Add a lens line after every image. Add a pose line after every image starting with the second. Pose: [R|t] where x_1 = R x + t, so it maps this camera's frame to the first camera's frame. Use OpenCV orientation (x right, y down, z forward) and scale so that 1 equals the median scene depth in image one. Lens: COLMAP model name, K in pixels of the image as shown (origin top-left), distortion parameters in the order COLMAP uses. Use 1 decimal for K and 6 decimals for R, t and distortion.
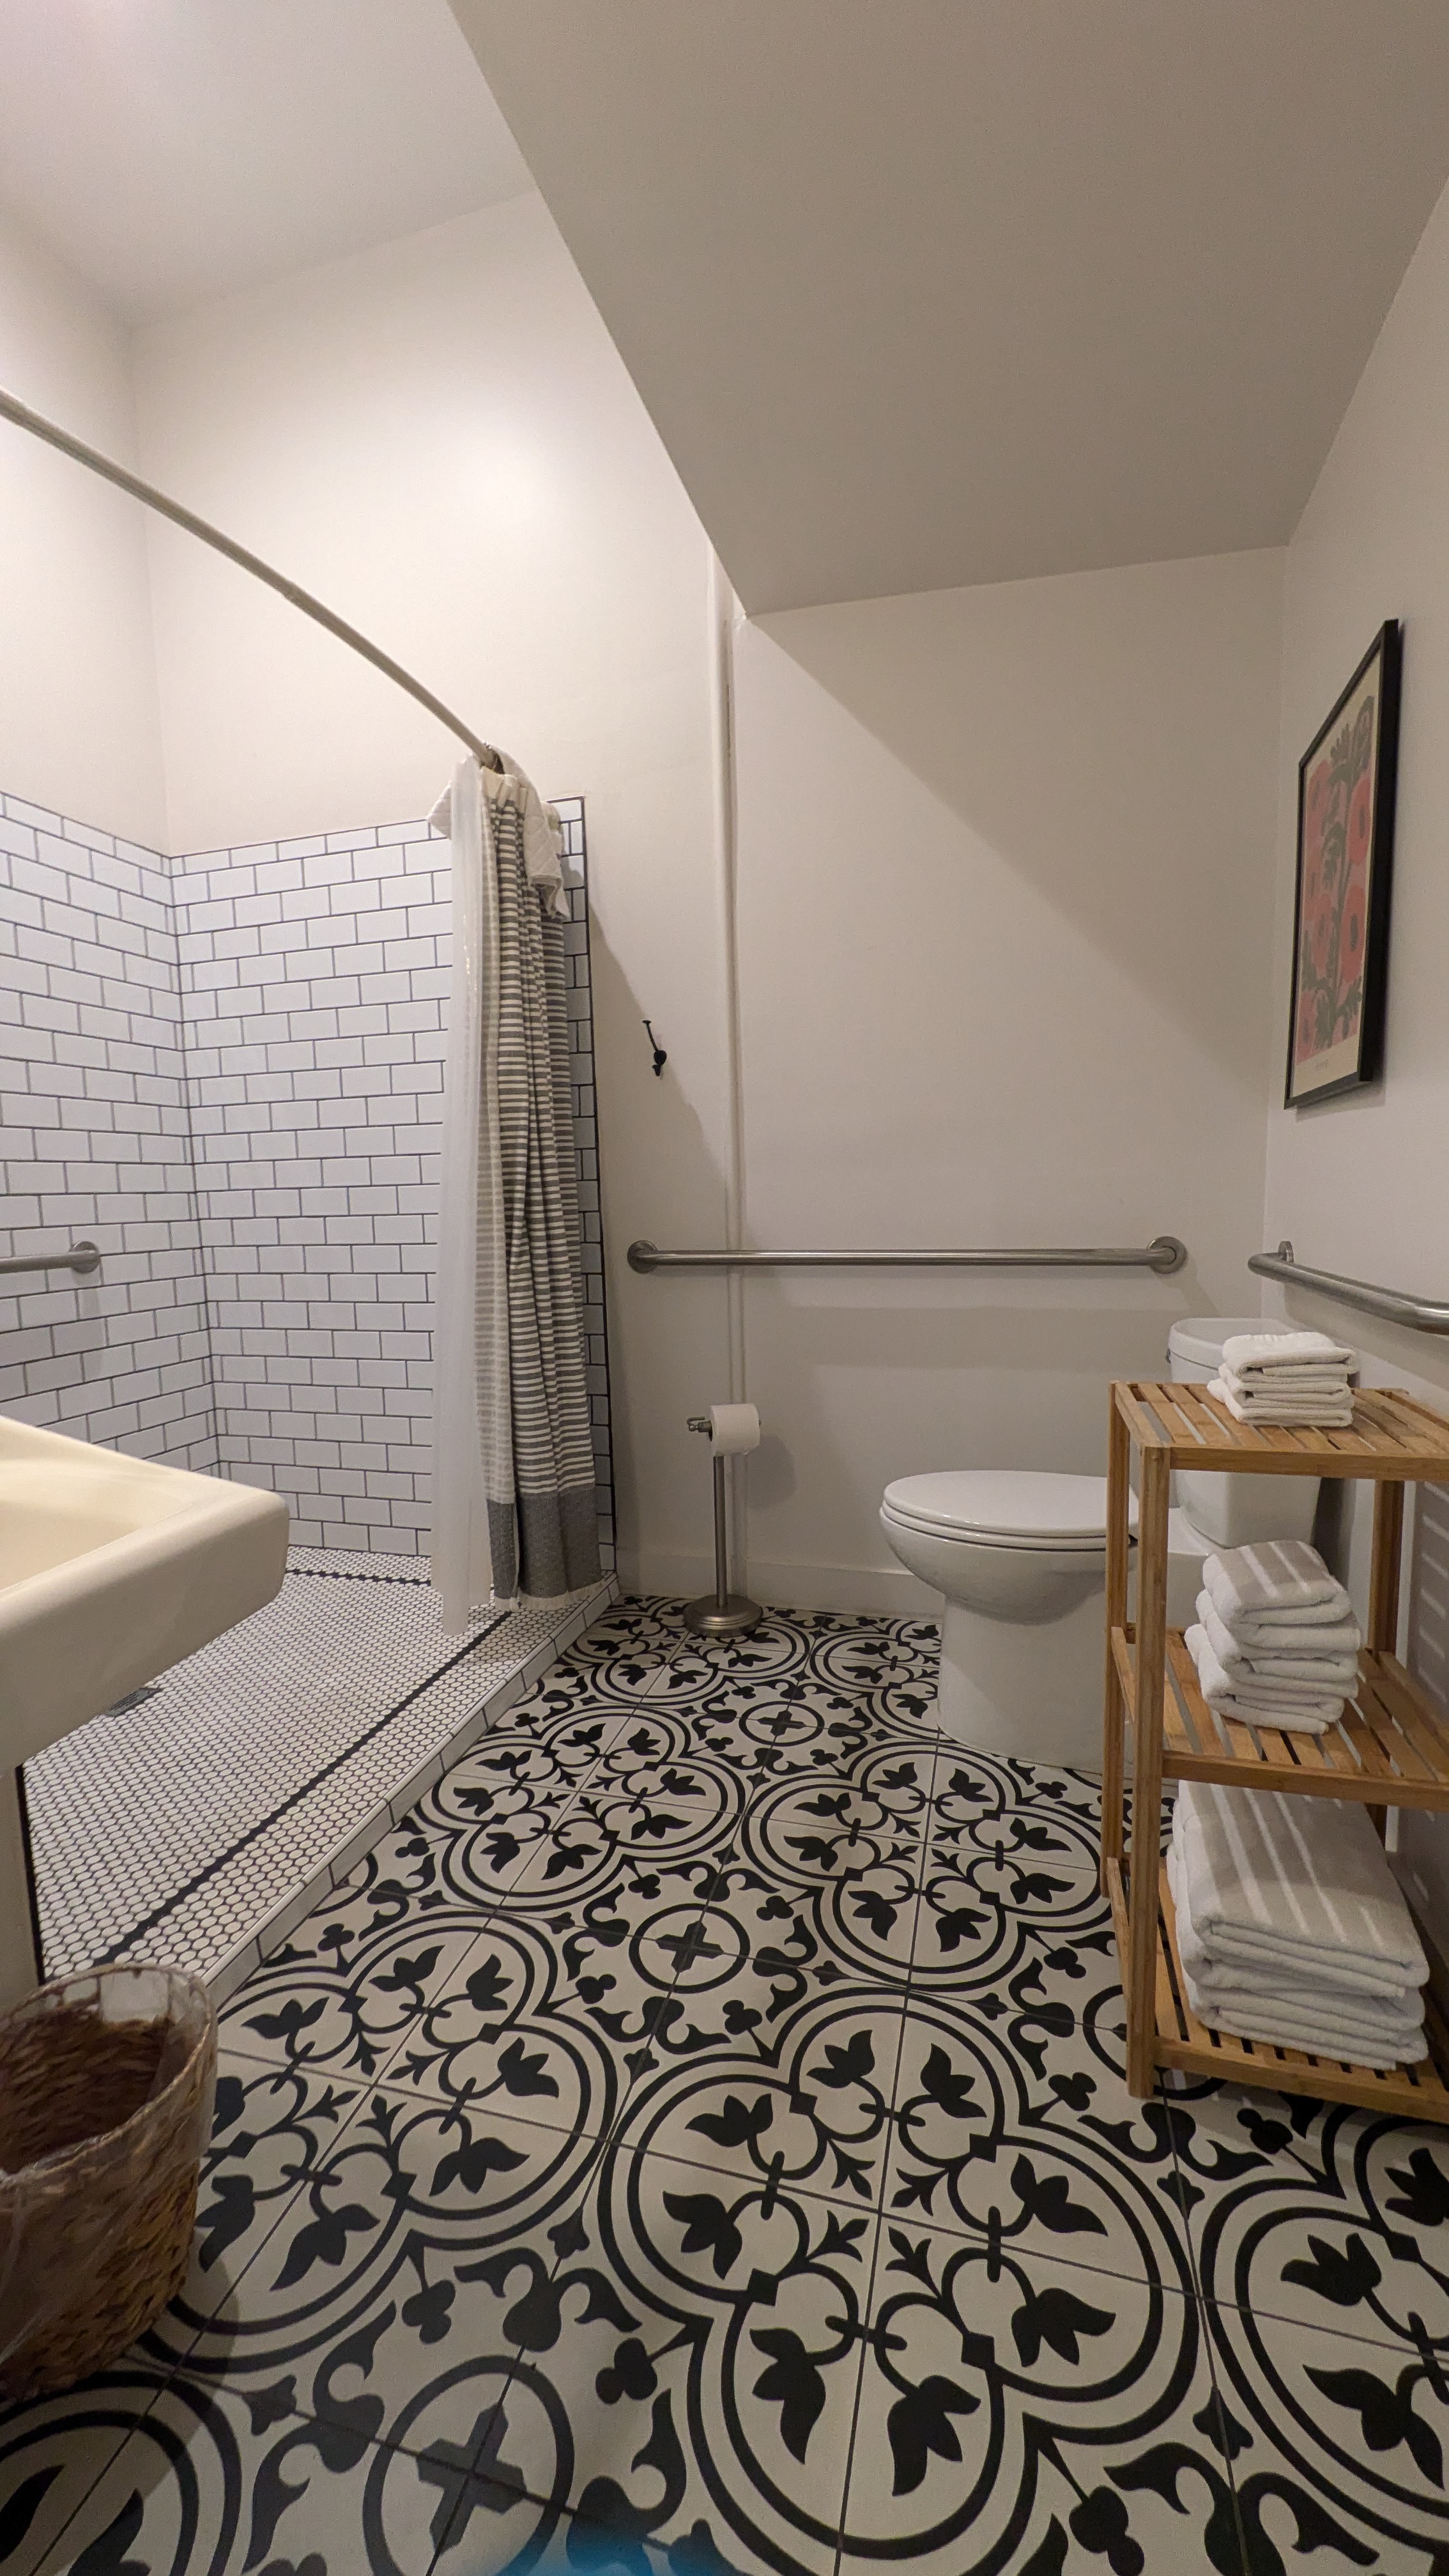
lens RADIAL K [[1004.6, 0, 722.8], [0, 1004.6, 1296.0], [0, 0, 1]] dist [-0.001263, -0.000460]
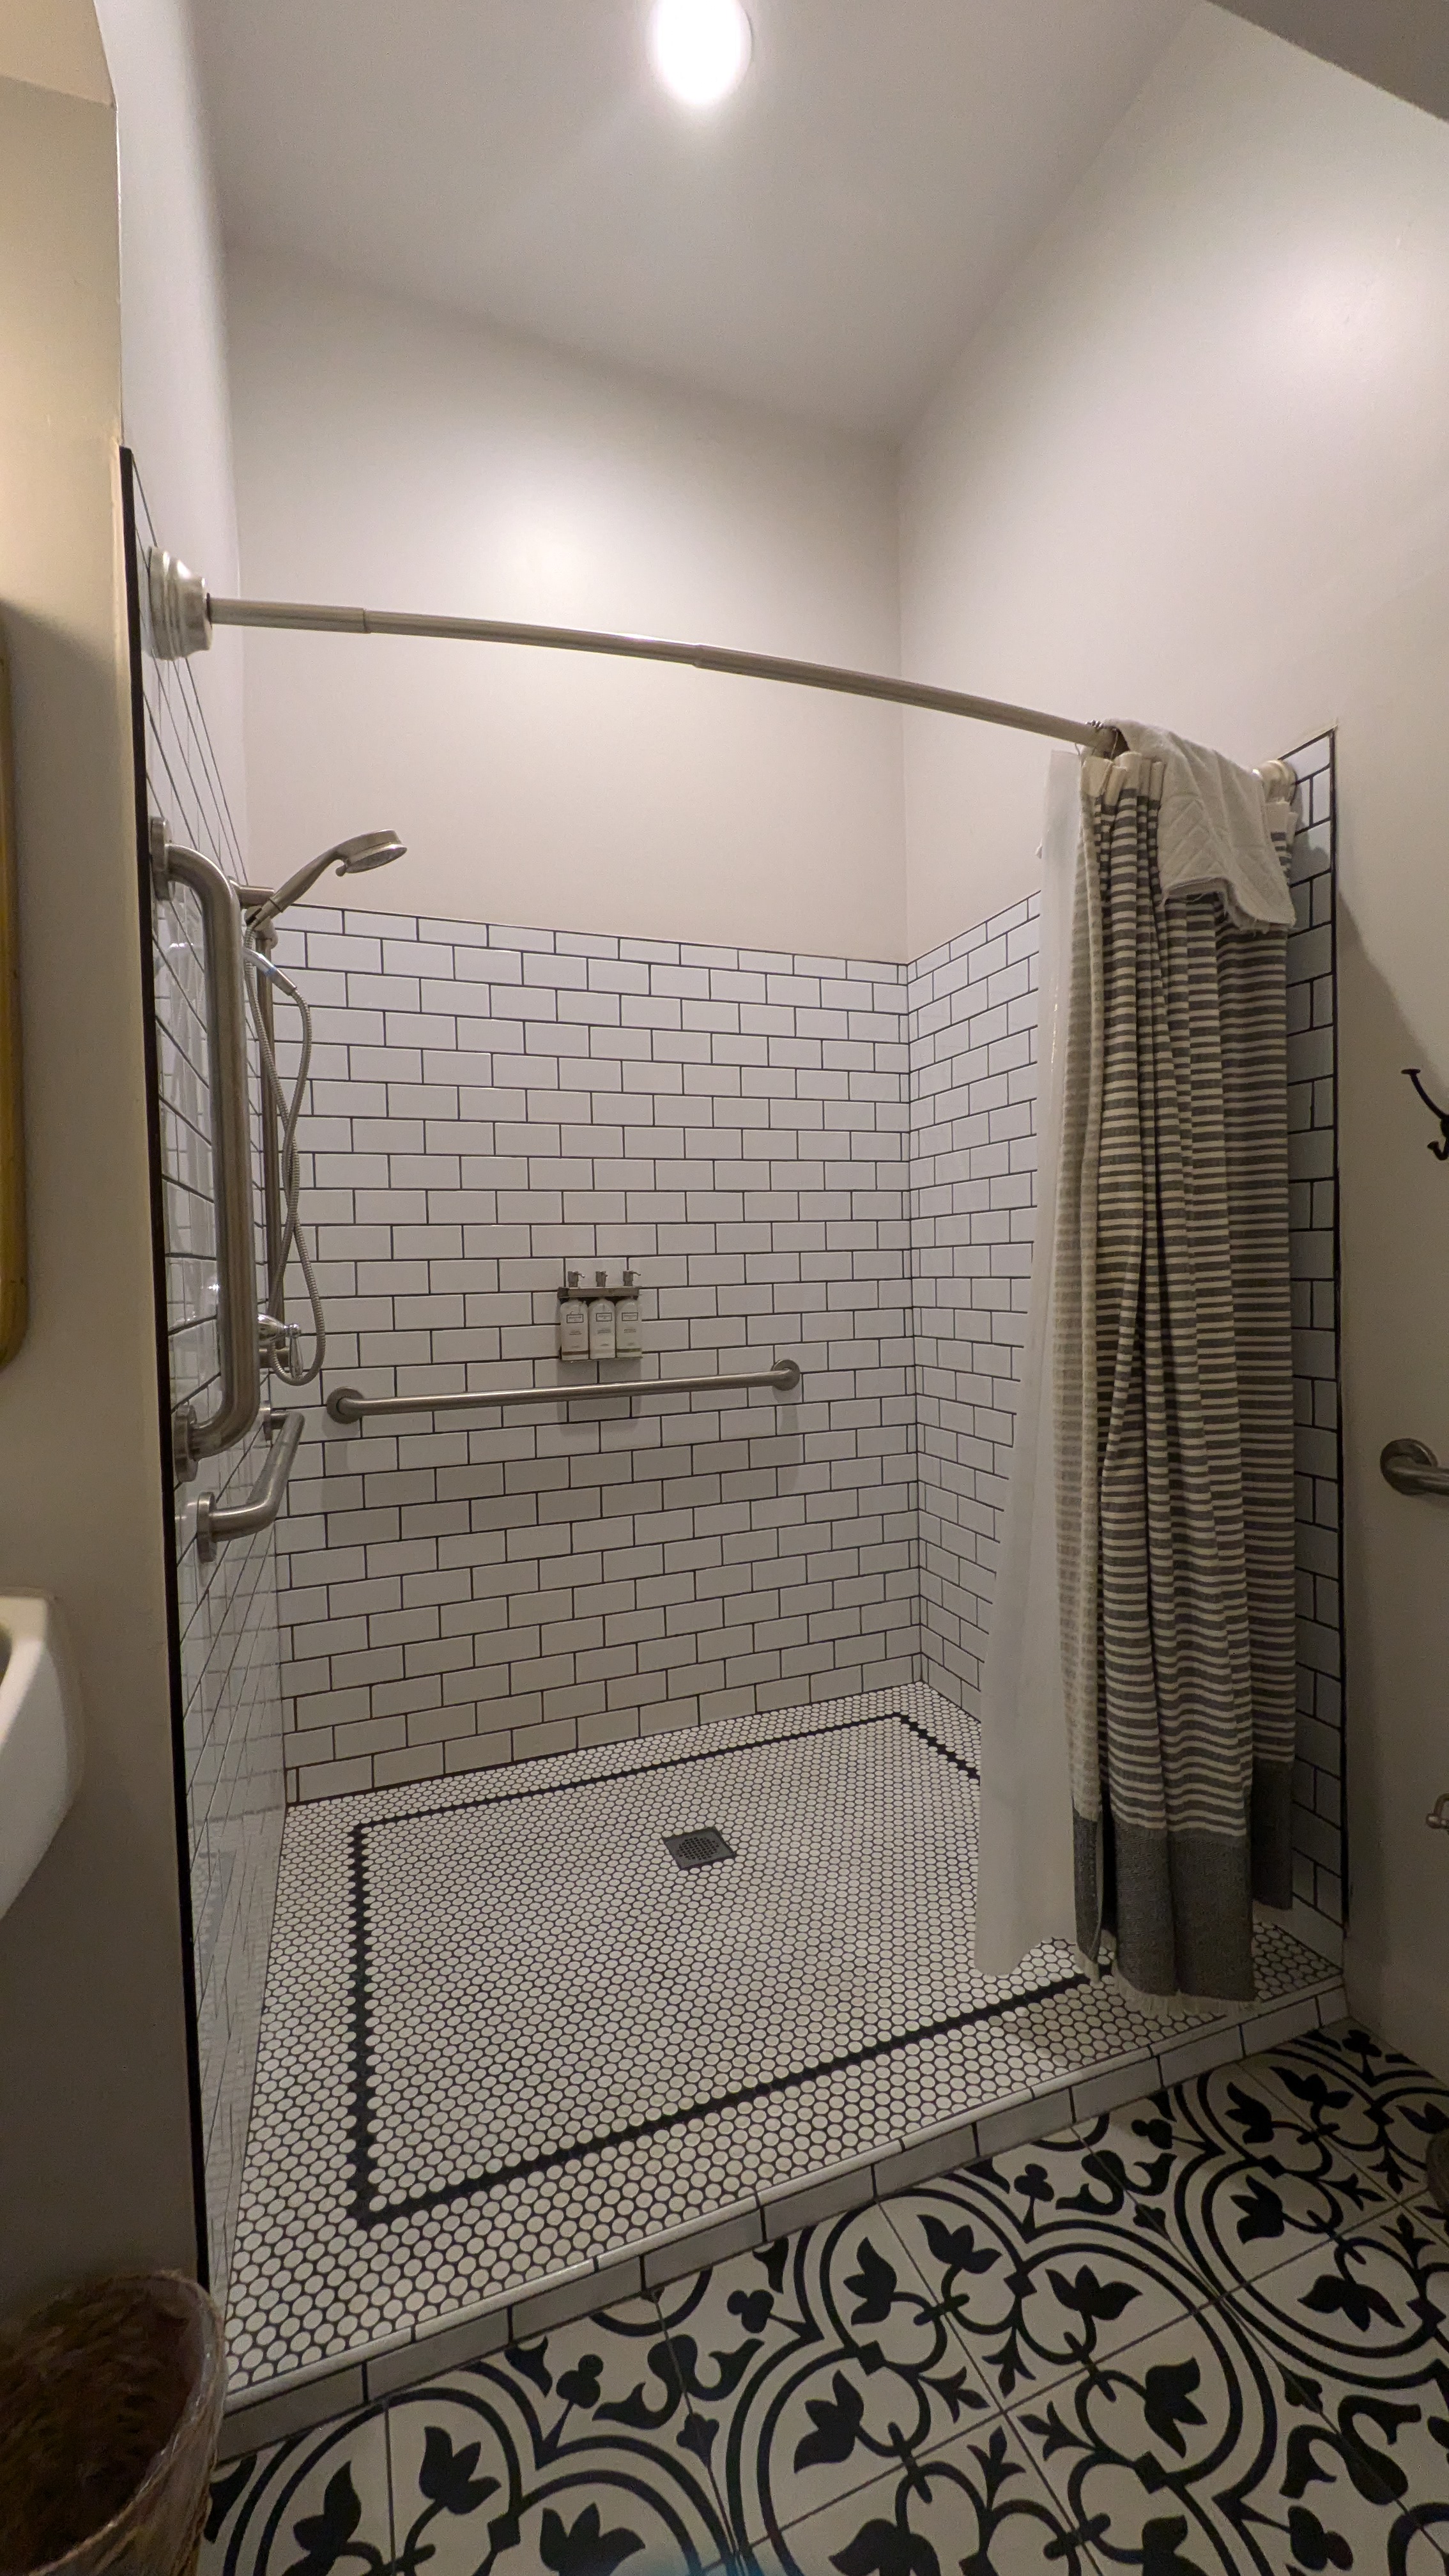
lens RADIAL K [[1004.6, 0, 722.8], [0, 1004.6, 1296.0], [0, 0, 1]] dist [-0.001263, -0.000460]
pose [[0.596637, 0.035739, -0.801715, 0.155167], [-0.073683, 0.997228, -0.010380, -0.109616], [0.799122, 0.065266, 0.597616, 0.347816]]
